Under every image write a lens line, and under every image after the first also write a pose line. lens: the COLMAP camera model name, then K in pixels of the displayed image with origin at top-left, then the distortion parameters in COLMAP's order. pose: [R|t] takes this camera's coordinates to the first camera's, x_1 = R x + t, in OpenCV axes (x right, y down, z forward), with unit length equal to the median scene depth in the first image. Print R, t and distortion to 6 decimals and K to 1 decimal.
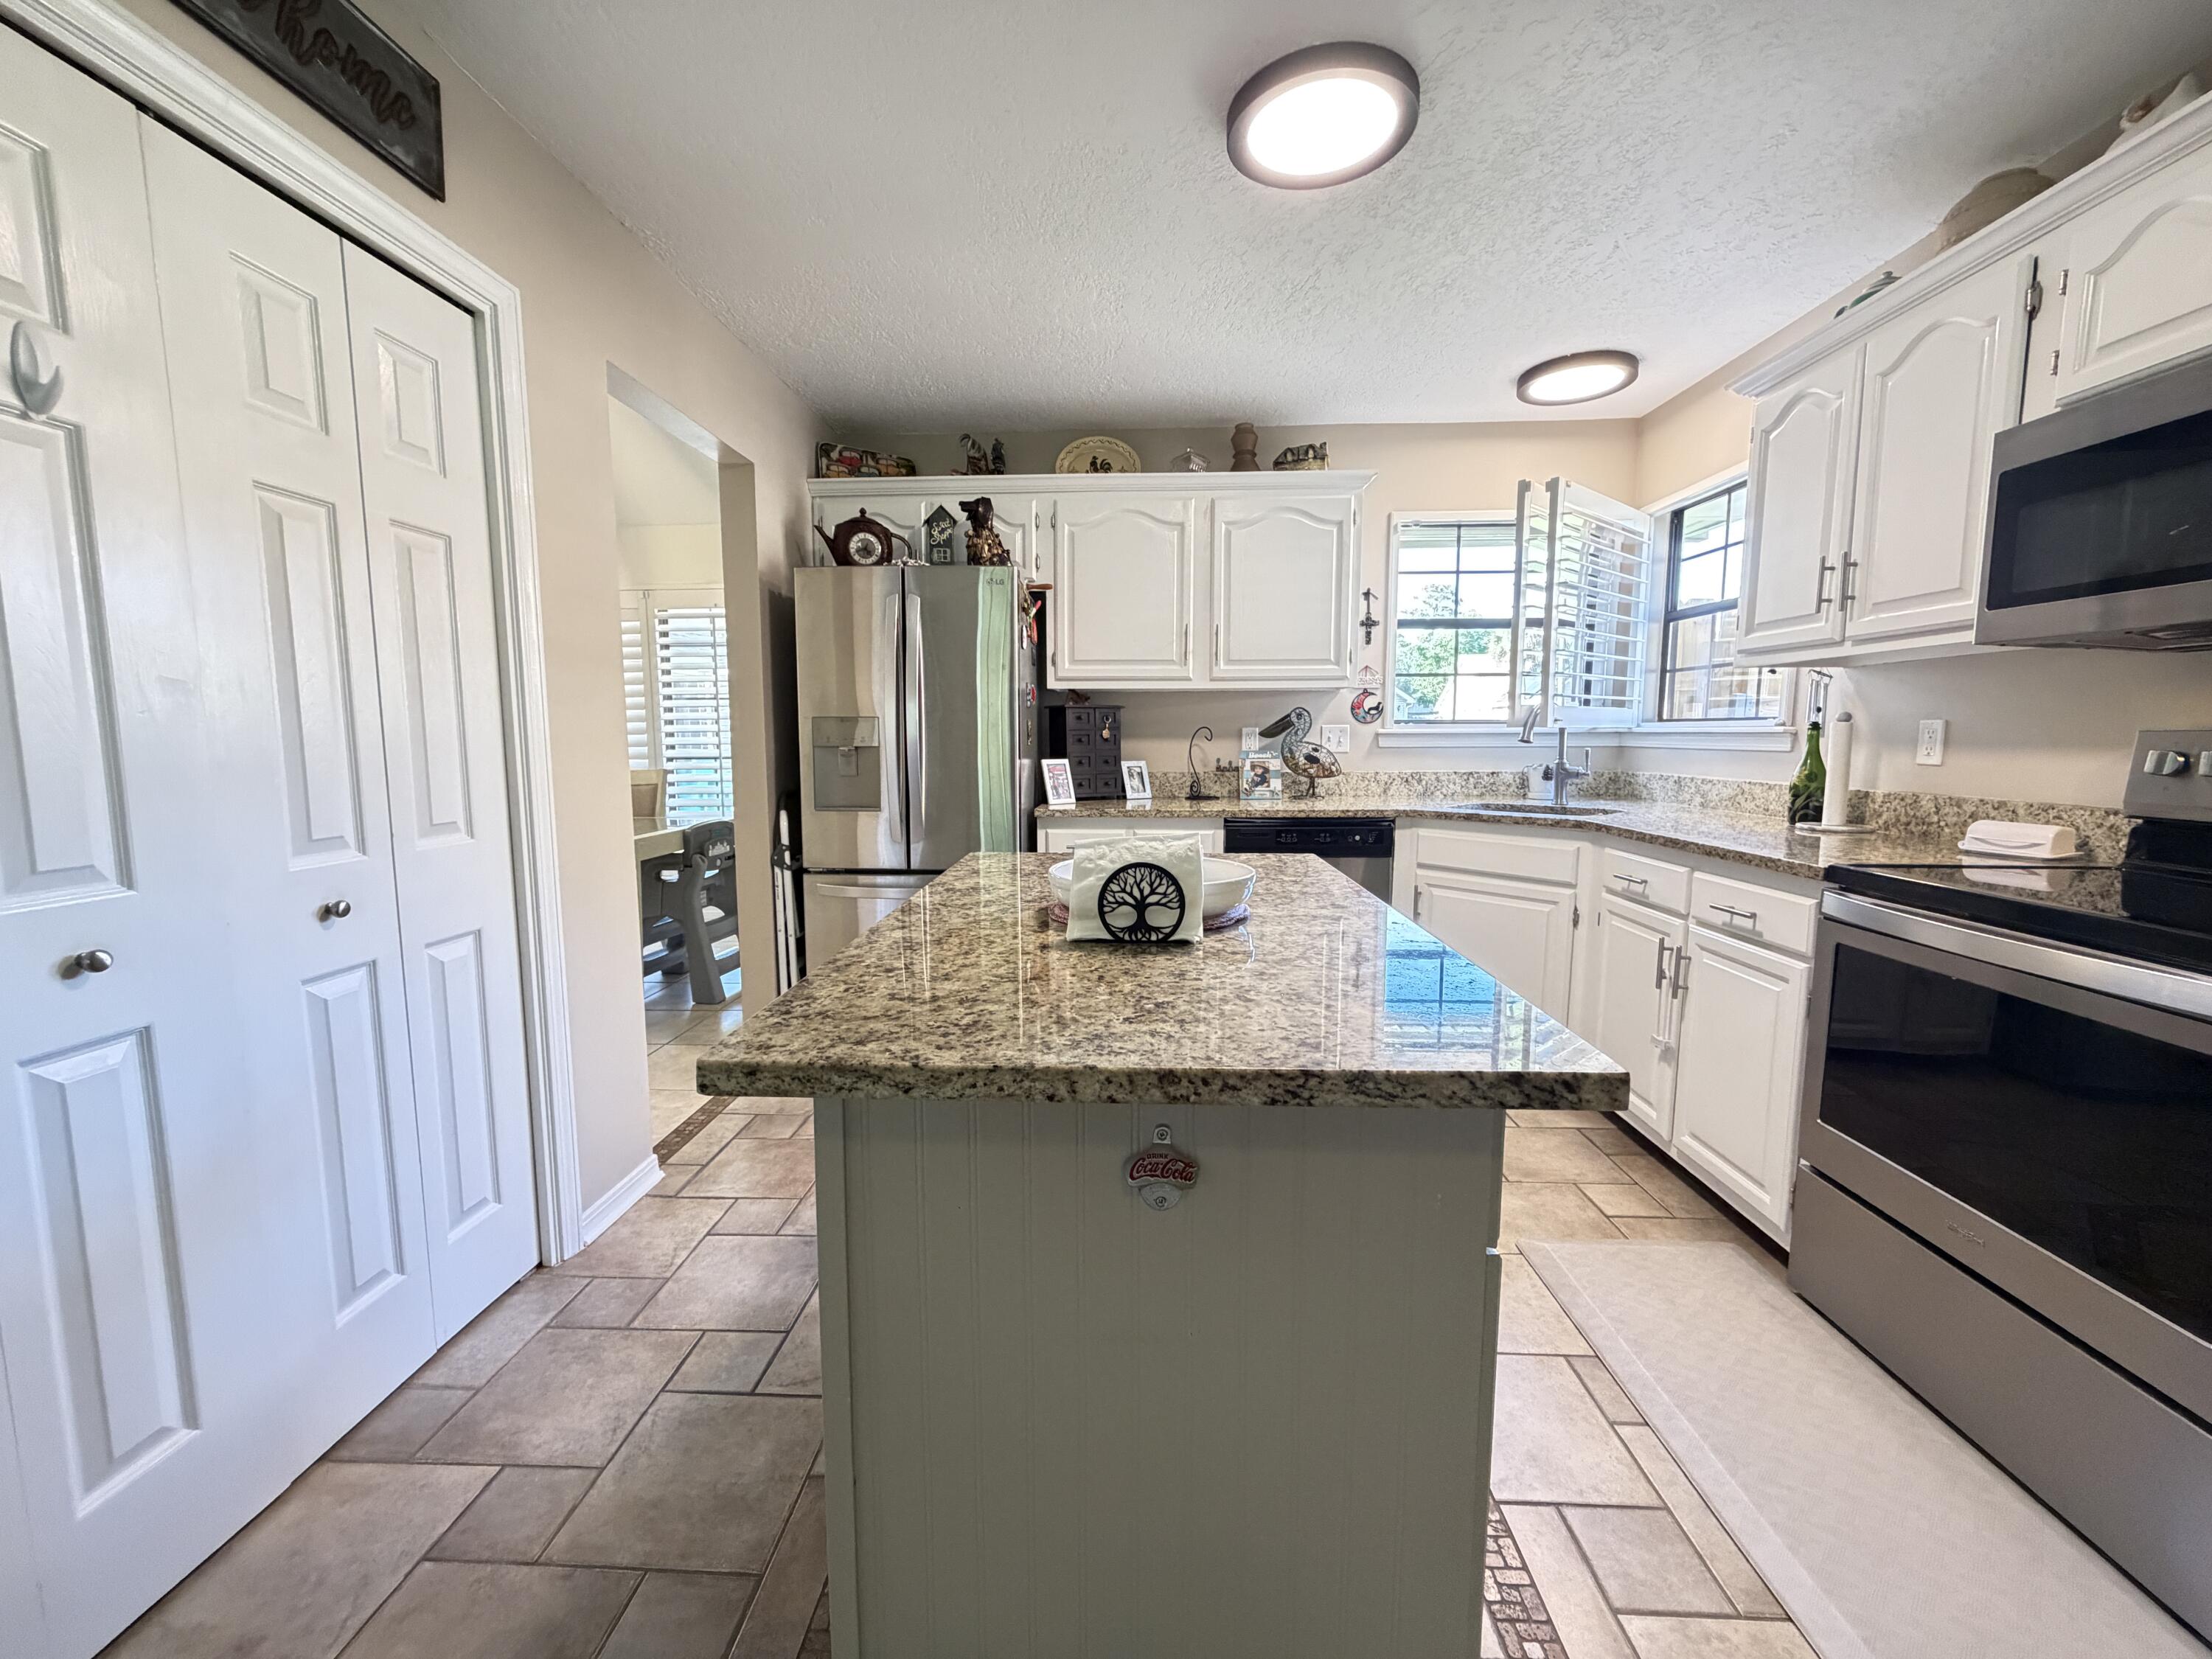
lens RADIAL K [[886.4, 0, 1101.1], [0, 886.4, 829.9], [0, 0, 1]] dist [0.000668, -0.000118]
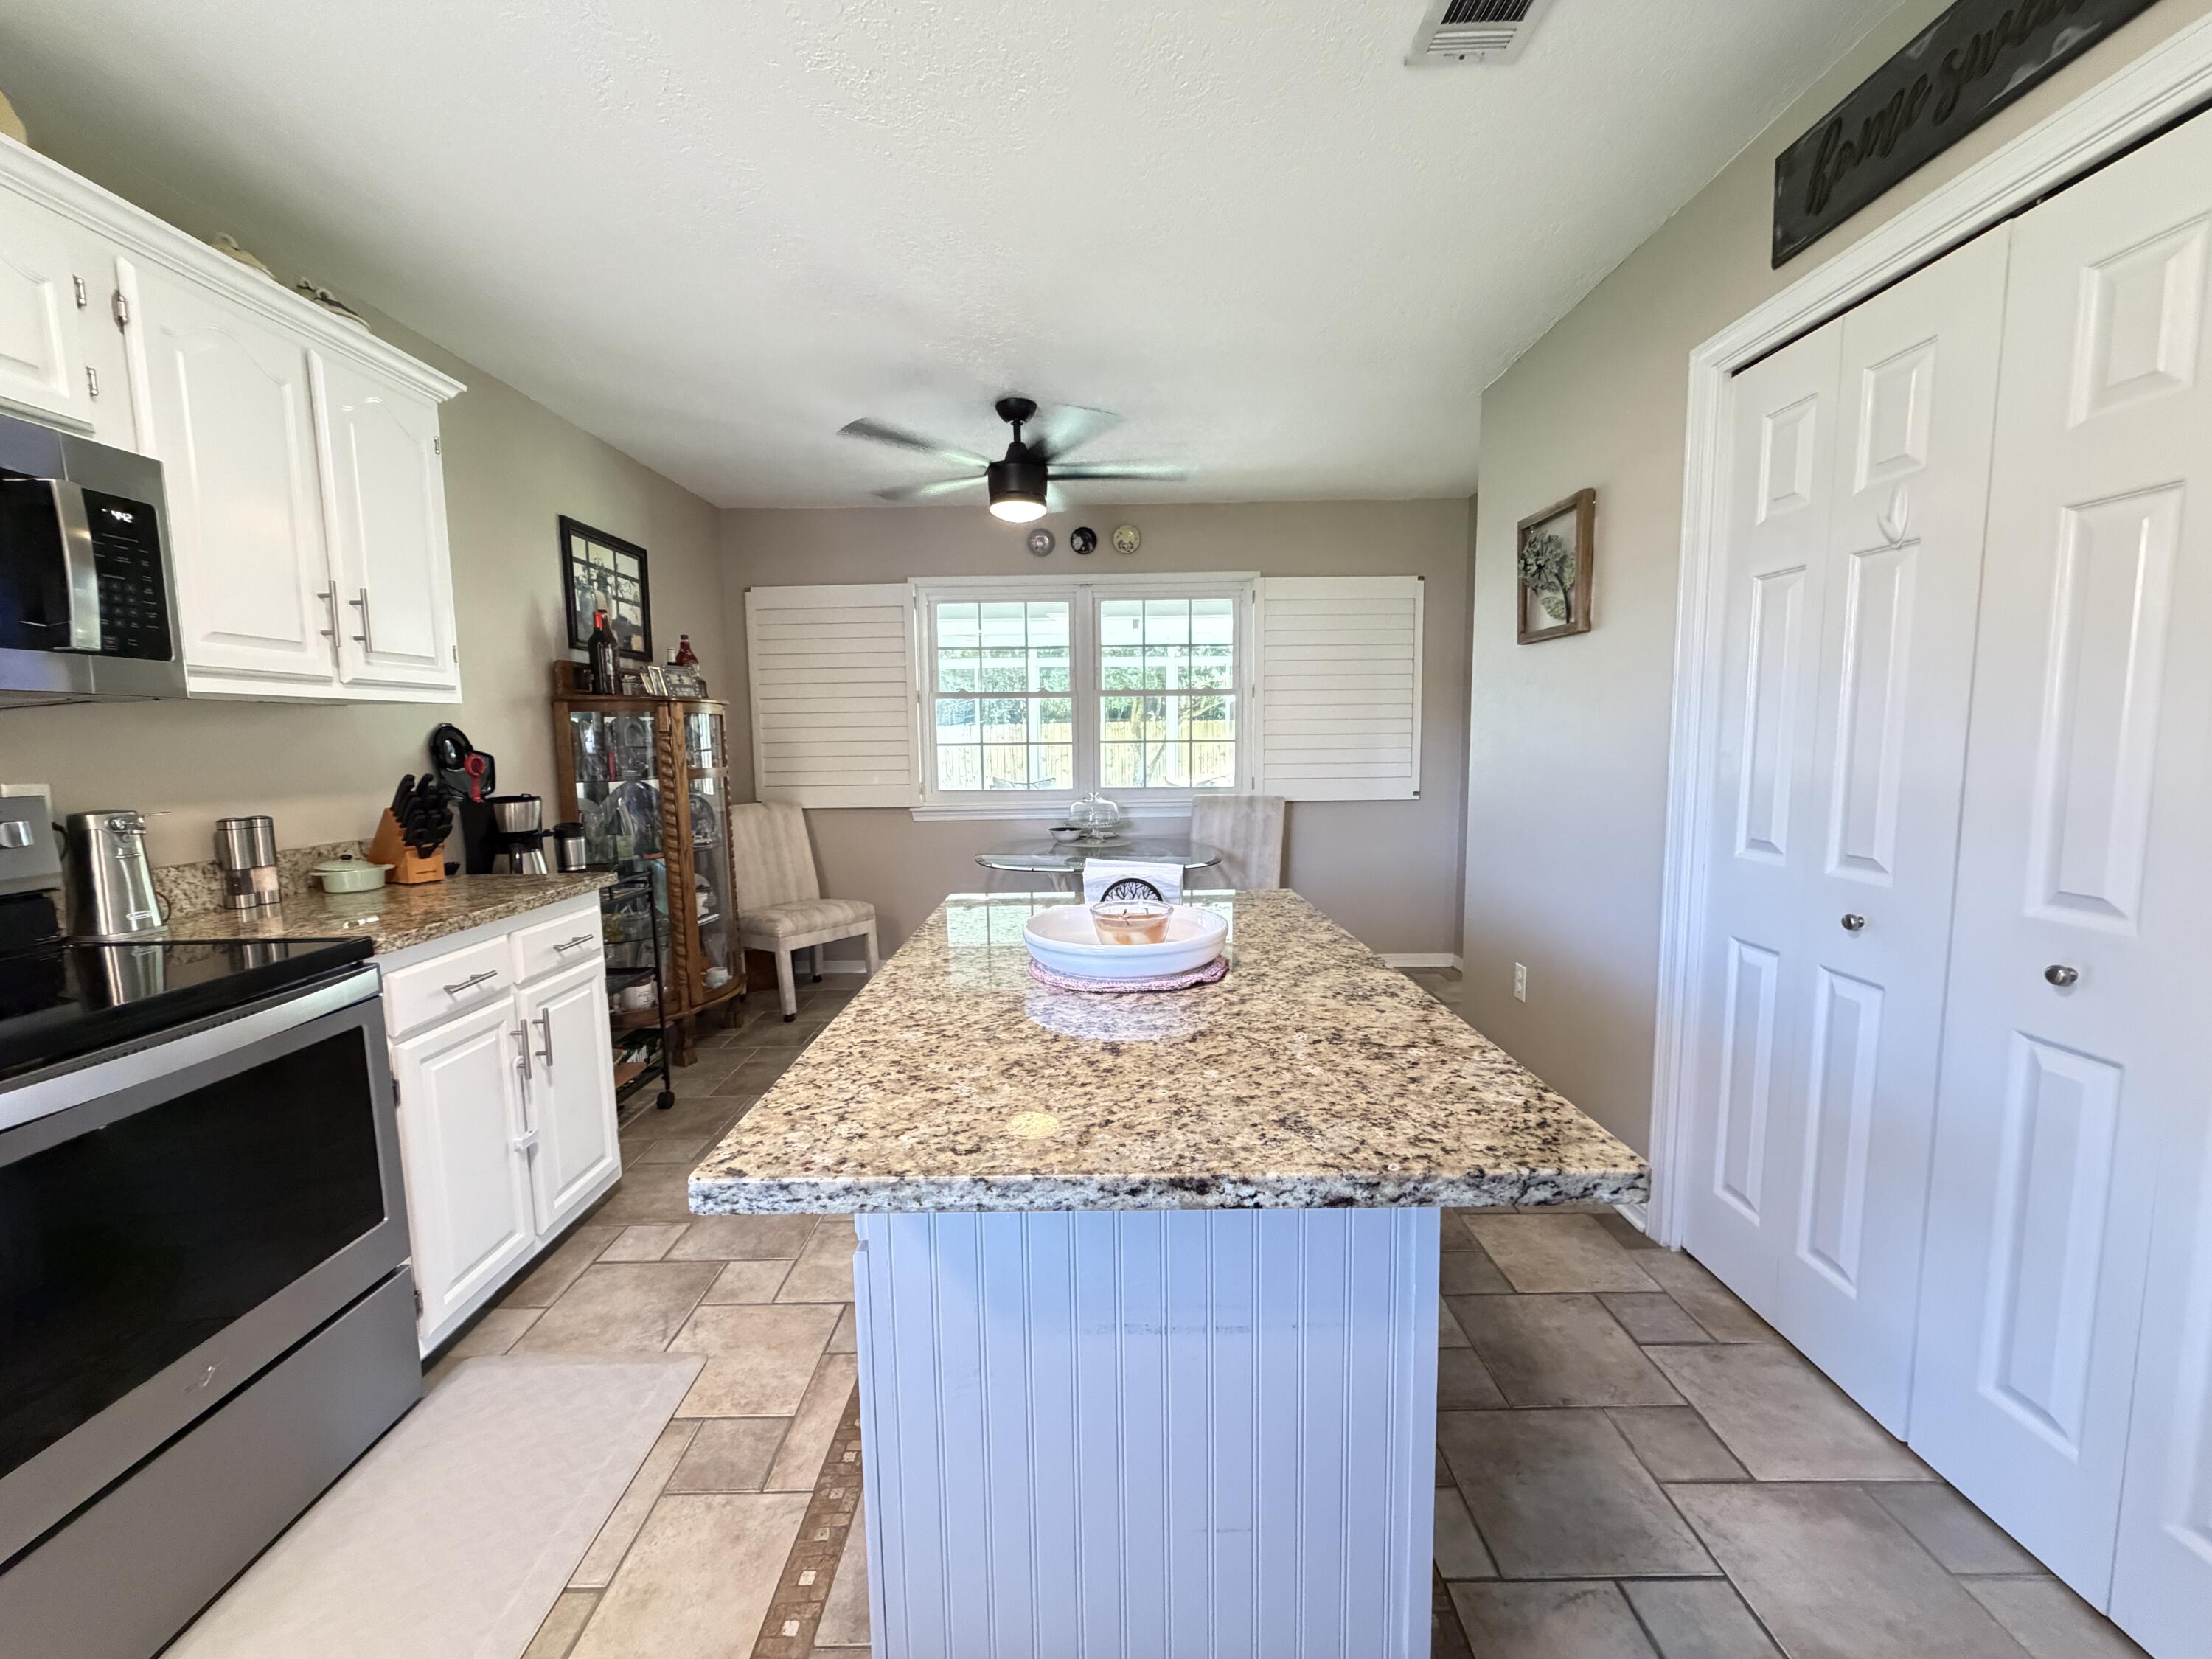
lens RADIAL K [[886.4, 0, 1099.3], [0, 886.4, 823.8], [0, 0, 1]] dist [0.000668, -0.000118]
pose [[-0.998925, 0.014408, -0.044050, 0.062181], [0.005138, 0.979016, 0.203718, -0.123209], [0.046060, 0.203273, -0.978038, 0.944071]]
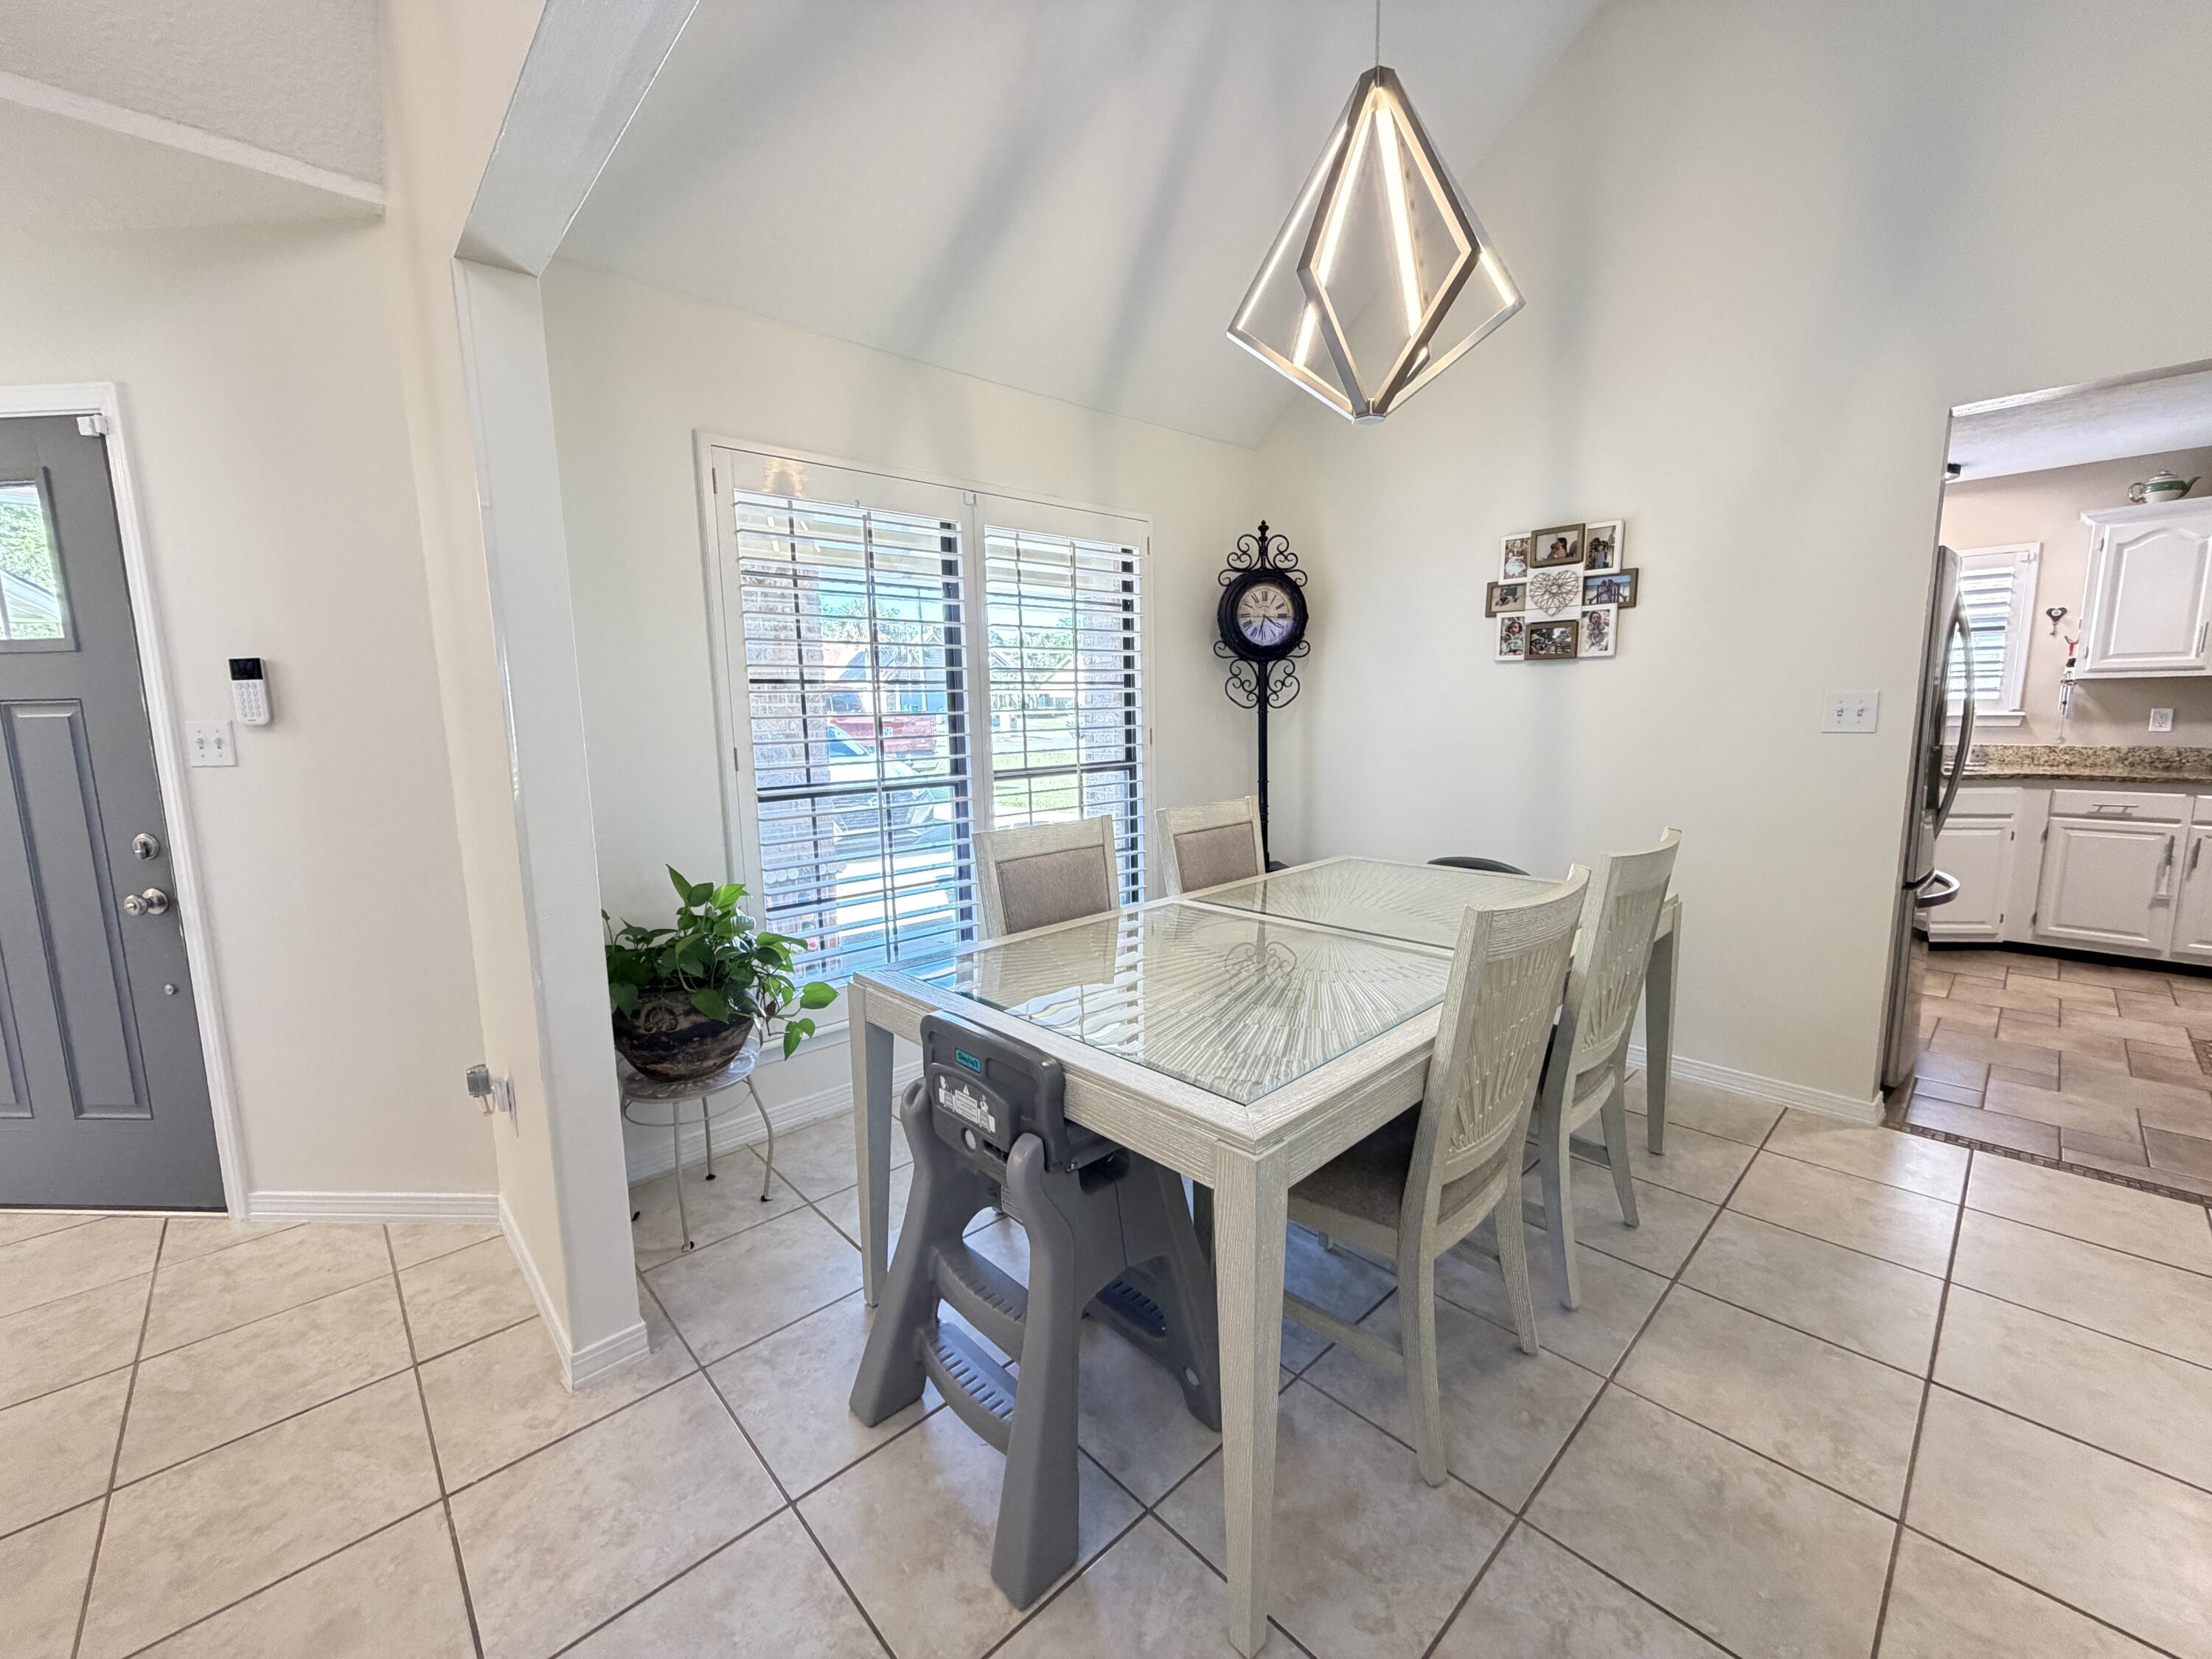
lens RADIAL K [[886.4, 0, 1097.9], [0, 886.4, 828.7], [0, 0, 1]] dist [0.000668, -0.000118]
pose [[0.699407, -0.109397, 0.706302, -1.733472], [0.092803, 0.993751, 0.062022, -0.164570], [-0.708673, 0.022168, 0.705189, 1.059074]]
